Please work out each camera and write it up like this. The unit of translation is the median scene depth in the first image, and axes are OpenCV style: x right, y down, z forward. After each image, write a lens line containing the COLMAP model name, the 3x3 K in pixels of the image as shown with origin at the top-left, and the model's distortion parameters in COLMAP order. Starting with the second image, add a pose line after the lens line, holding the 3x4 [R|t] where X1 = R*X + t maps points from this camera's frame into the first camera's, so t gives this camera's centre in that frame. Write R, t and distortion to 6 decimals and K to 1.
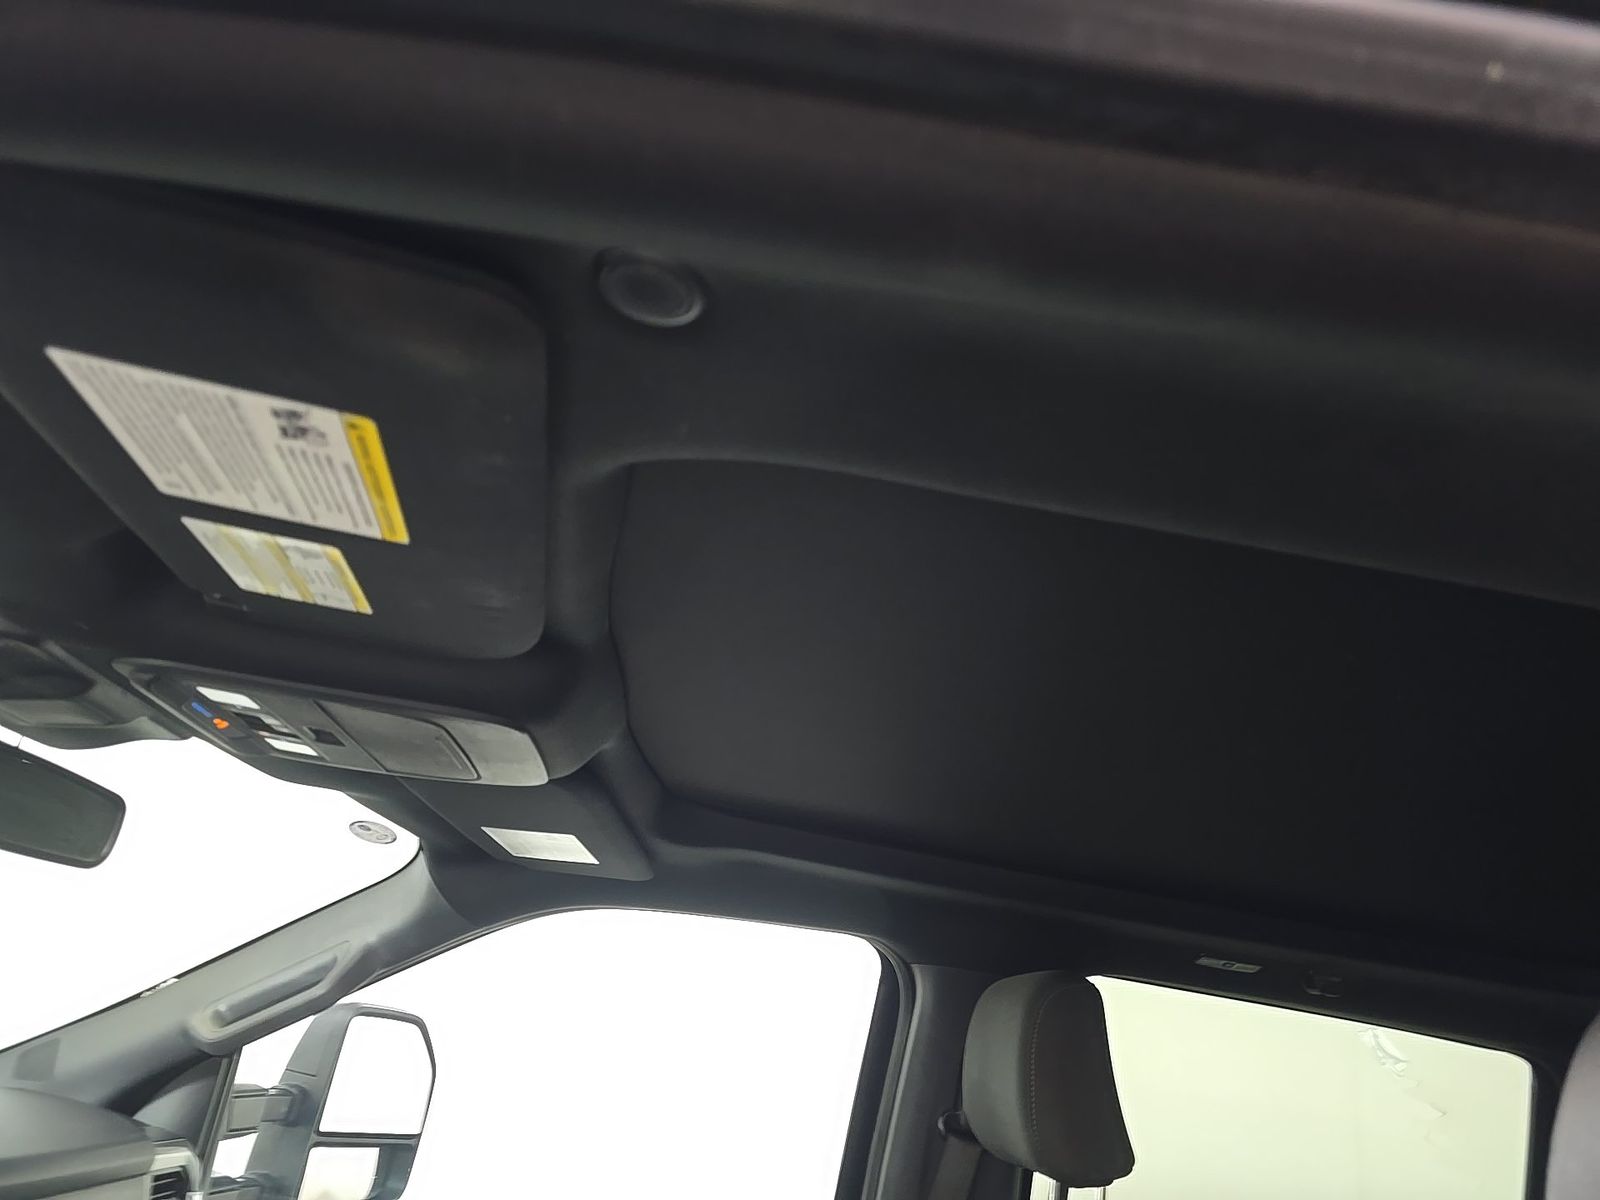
lens RADIAL K [[1038.2, 0, 779.2], [0, 1038.2, 605.1], [0, 0, 1]] dist [0.060366, -0.042572]
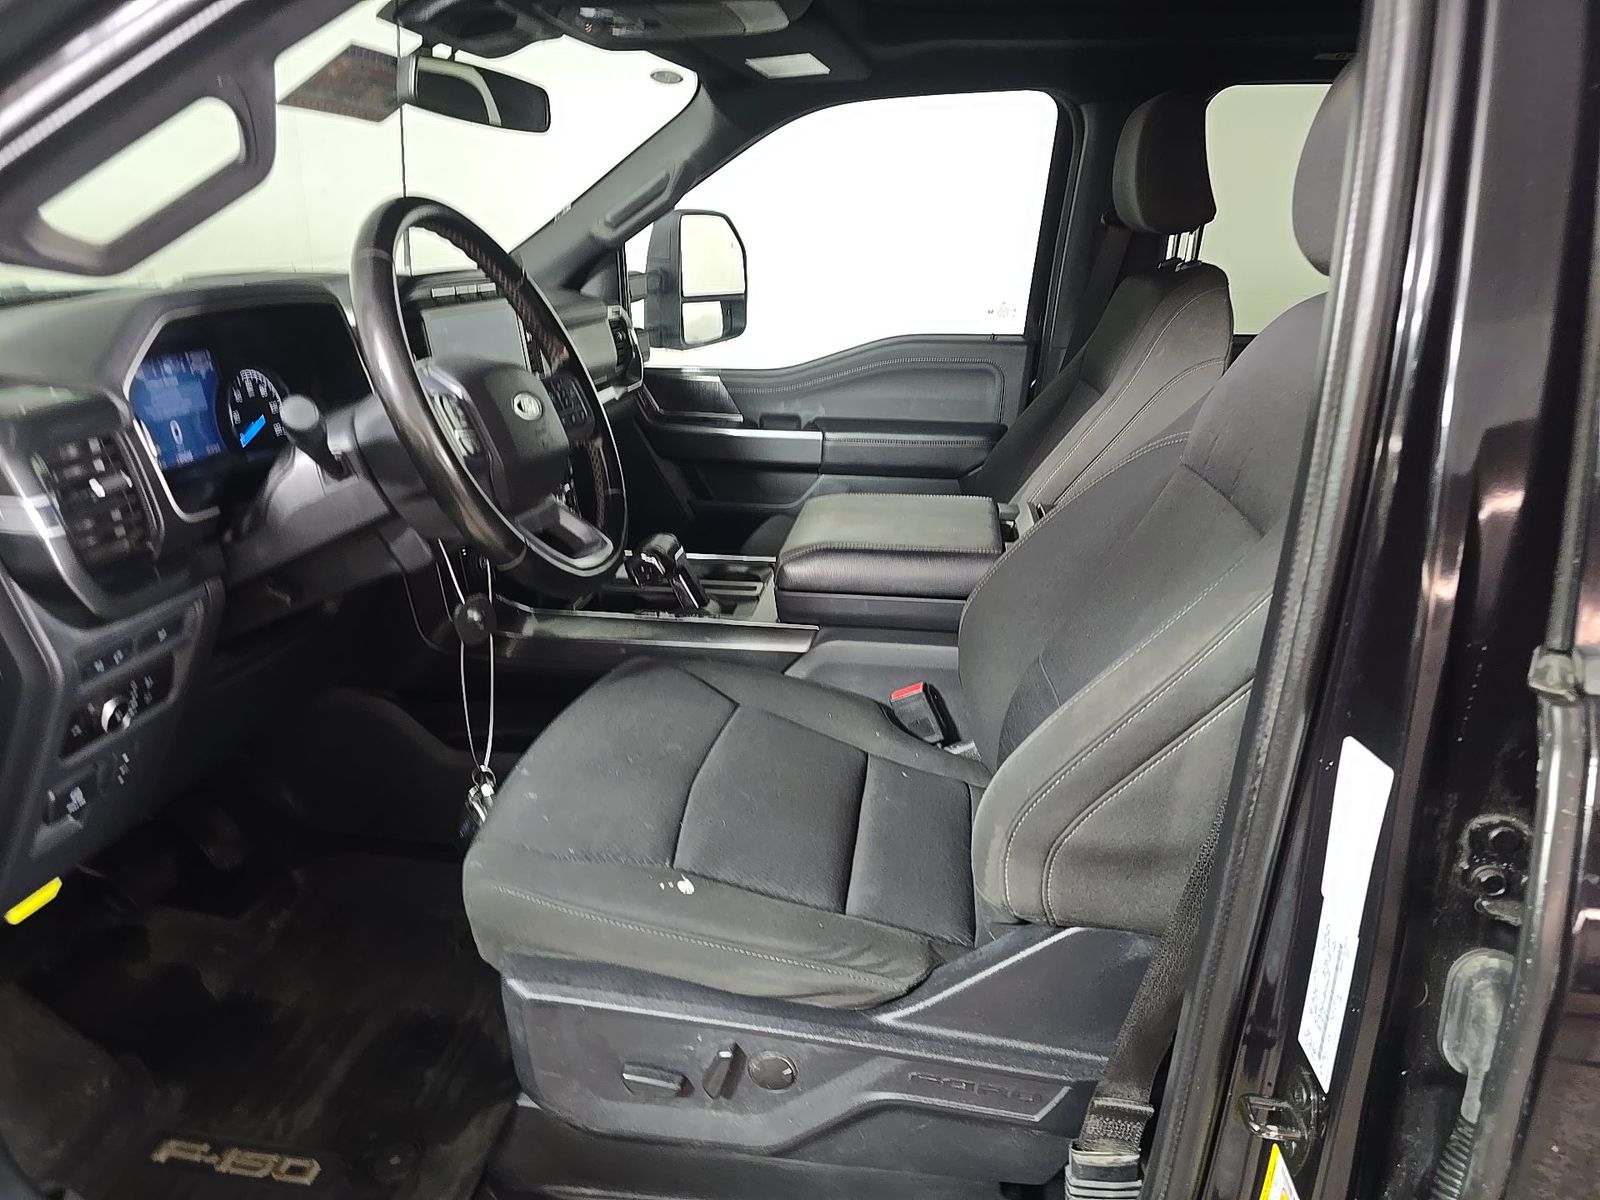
lens RADIAL K [[1038.2, 0, 779.2], [0, 1038.2, 605.1], [0, 0, 1]] dist [0.060366, -0.042572]
pose [[0.963779, -0.060166, -0.259828, 0.070220], [0.219107, 0.734076, 0.642748, -0.126287], [0.152062, -0.676397, 0.720670, -0.429019]]
